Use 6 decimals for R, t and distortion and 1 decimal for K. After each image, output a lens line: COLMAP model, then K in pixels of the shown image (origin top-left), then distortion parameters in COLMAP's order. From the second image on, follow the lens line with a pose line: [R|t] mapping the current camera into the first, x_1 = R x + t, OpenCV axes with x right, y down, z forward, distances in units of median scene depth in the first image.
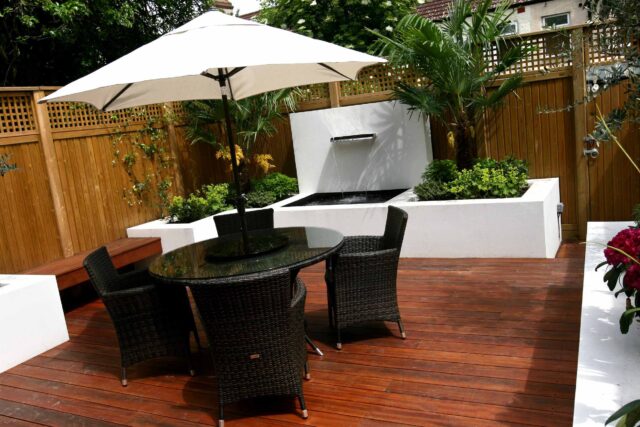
lens RADIAL K [[579.2, 0, 320.0], [0, 579.2, 213.5], [0, 0, 1]] dist [-0.075215, 0.118271]
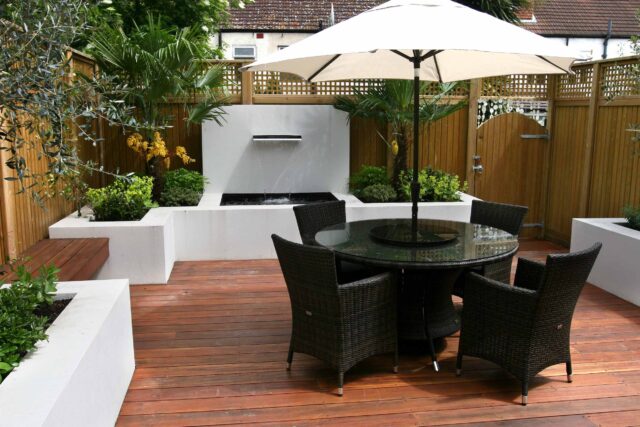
lens RADIAL K [[584.5, 0, 320.0], [0, 584.5, 213.5], [0, 0, 1]] dist [0.001030, 0.002897]
pose [[0.805081, 0.025541, 0.592615, -0.554001], [-0.005109, 0.999334, -0.036130, 0.038263], [-0.593143, 0.026059, 0.804675, 0.193523]]
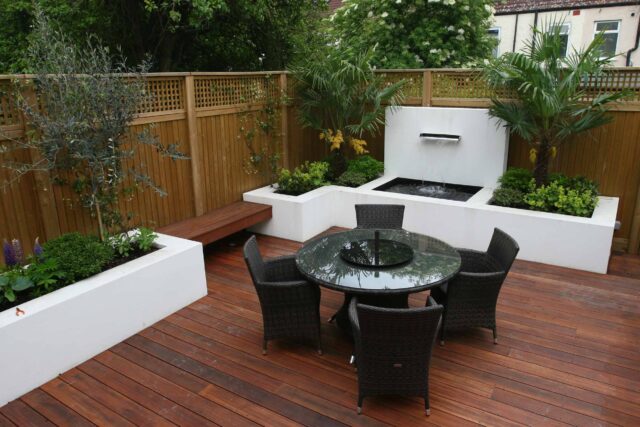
lens RADIAL K [[480.1, 0, 320.0], [0, 480.1, 213.5], [0, 0, 1]] dist [-0.030098, 0.008281]
pose [[0.990644, 0.126479, -0.051255, -0.133078], [-0.118909, 0.984279, 0.130600, -0.090221], [0.066967, -0.123284, 0.990109, 0.014846]]
